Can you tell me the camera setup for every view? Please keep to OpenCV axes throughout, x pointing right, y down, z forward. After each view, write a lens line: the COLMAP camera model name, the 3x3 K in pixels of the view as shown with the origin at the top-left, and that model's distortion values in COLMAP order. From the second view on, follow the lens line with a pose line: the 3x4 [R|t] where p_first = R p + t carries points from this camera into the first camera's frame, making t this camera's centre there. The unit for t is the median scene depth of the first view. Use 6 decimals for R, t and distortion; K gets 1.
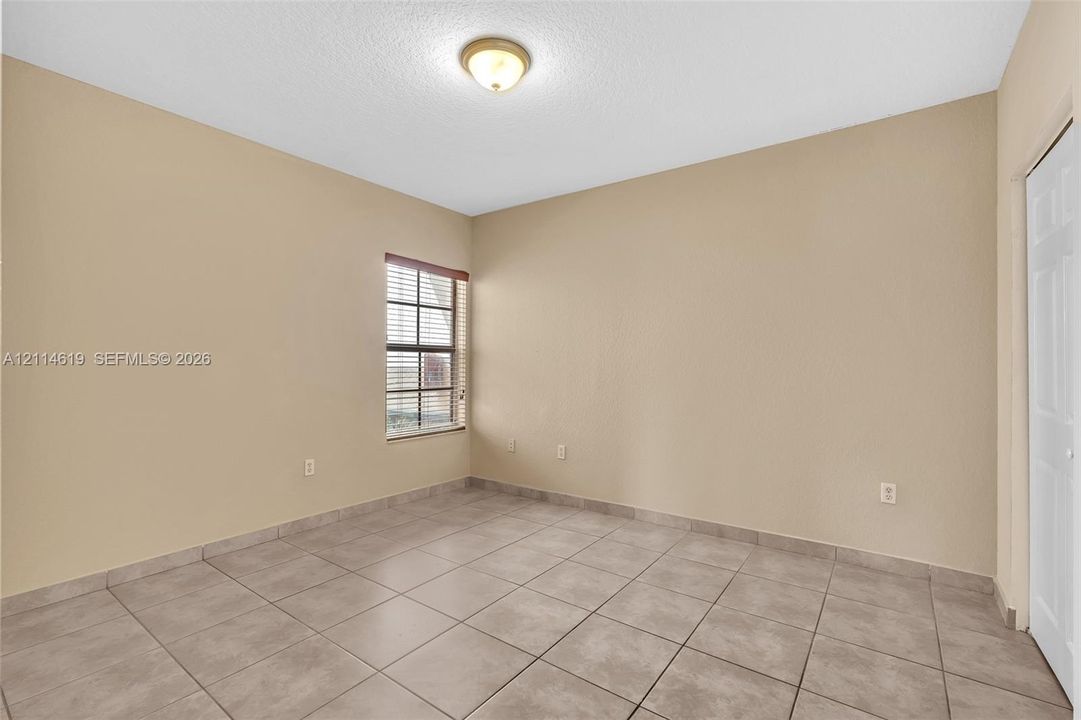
lens RADIAL K [[483.9, 0, 536.3], [0, 483.9, 361.8], [0, 0, 1]] dist [-0.001926, 0.000528]
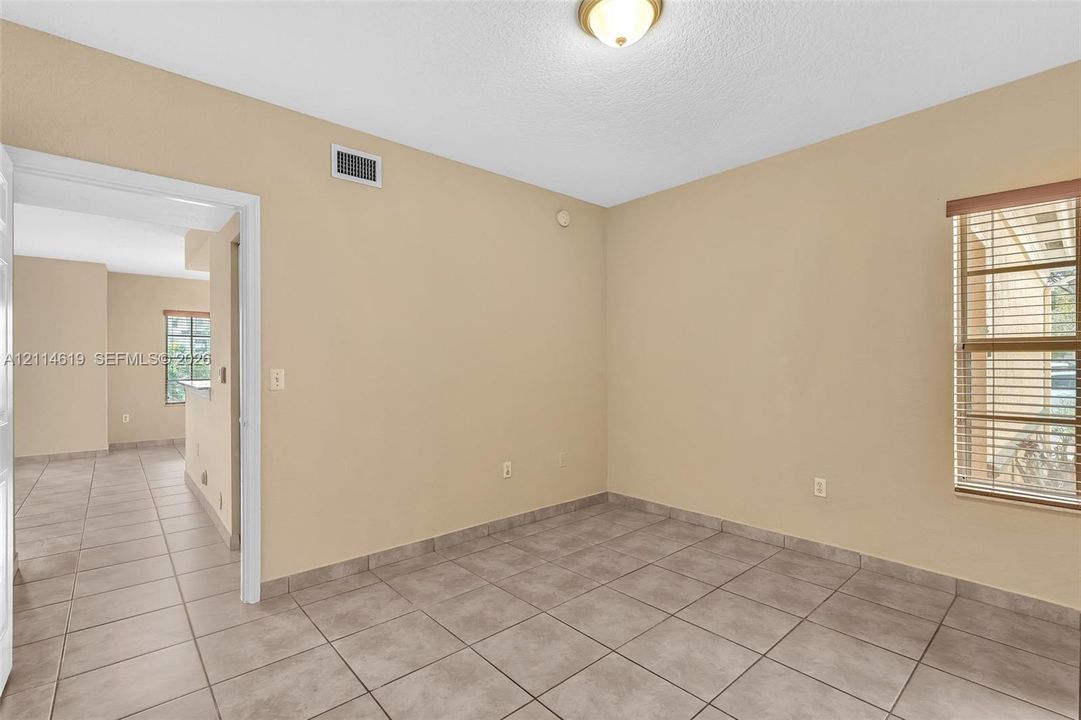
lens RADIAL K [[483.9, 0, 541.0], [0, 483.9, 361.1], [0, 0, 1]] dist [-0.001926, 0.000528]
pose [[-0.204002, -0.014731, -0.978860, 0.639027], [-0.000316, 0.999888, -0.014981, 0.000888], [0.978970, -0.002746, -0.203984, 0.860195]]
